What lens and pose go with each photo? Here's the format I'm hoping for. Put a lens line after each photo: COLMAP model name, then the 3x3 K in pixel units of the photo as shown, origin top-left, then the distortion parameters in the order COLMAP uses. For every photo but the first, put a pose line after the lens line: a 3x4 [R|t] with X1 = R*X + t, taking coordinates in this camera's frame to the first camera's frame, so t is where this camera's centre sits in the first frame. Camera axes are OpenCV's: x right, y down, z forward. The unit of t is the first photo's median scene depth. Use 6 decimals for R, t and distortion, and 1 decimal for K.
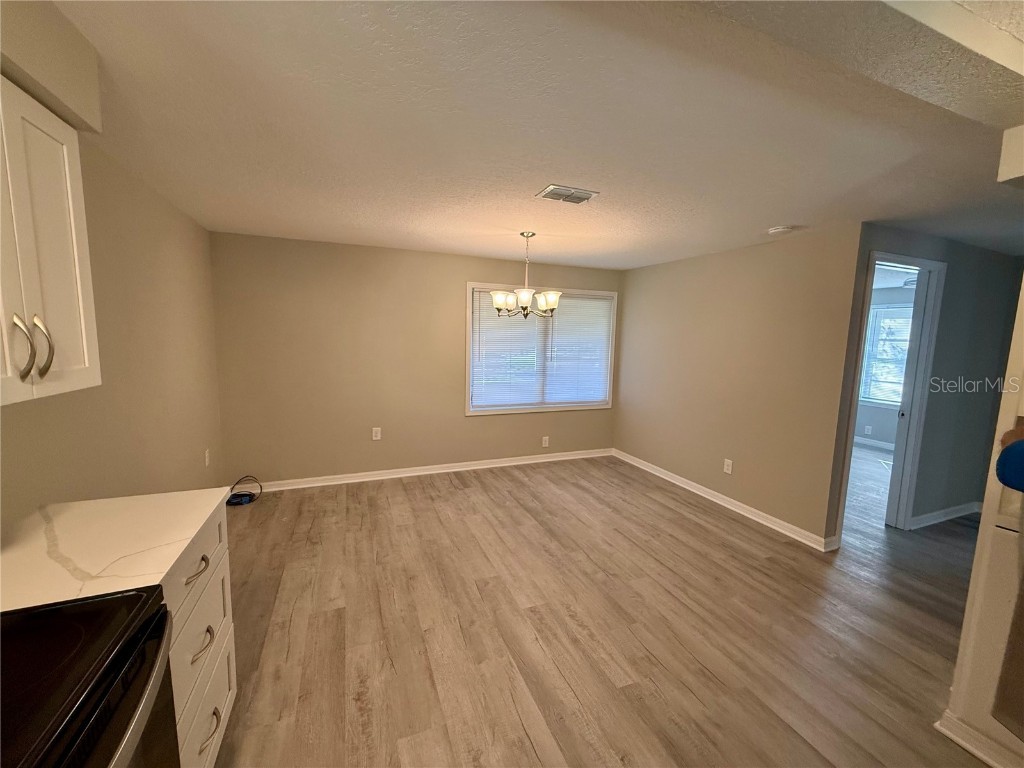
lens RADIAL K [[407.1, 0, 508.5], [0, 407.1, 385.4], [0, 0, 1]] dist [-0.003805, -0.000731]
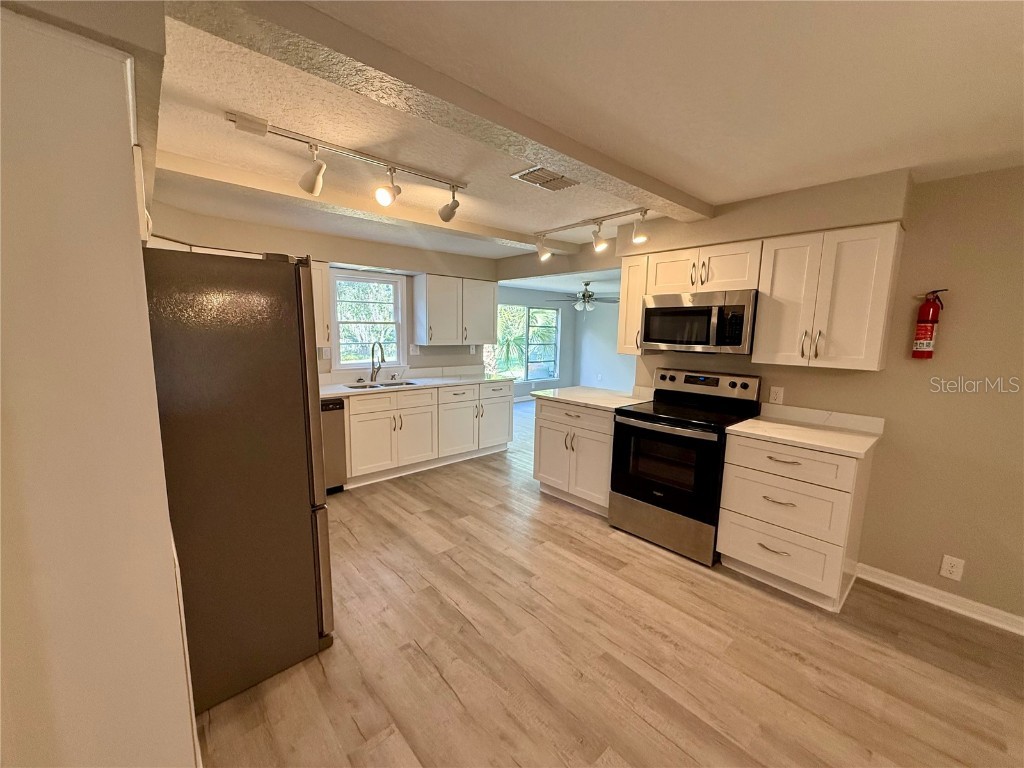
lens RADIAL K [[407.1, 0, 508.5], [0, 407.1, 385.4], [0, 0, 1]] dist [-0.003805, -0.000731]
pose [[-0.937595, 0.006611, -0.347666, 0.753466], [-0.081588, 0.967726, 0.238430, -0.163970], [0.338022, 0.251916, -0.906796, 1.505442]]
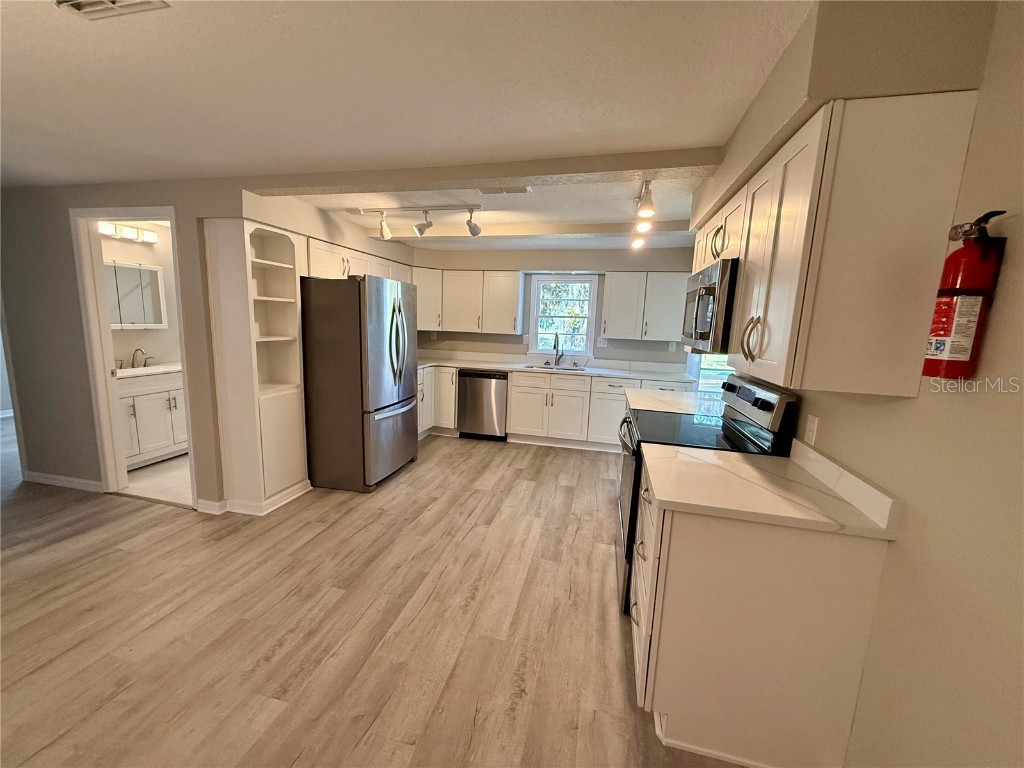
lens RADIAL K [[407.1, 0, 508.5], [0, 407.1, 385.4], [0, 0, 1]] dist [-0.003805, -0.000731]
pose [[-0.817121, -0.144817, 0.557980, -0.751185], [0.012912, 0.963091, 0.268868, -0.196111], [-0.576322, 0.226902, -0.785092, 1.555293]]
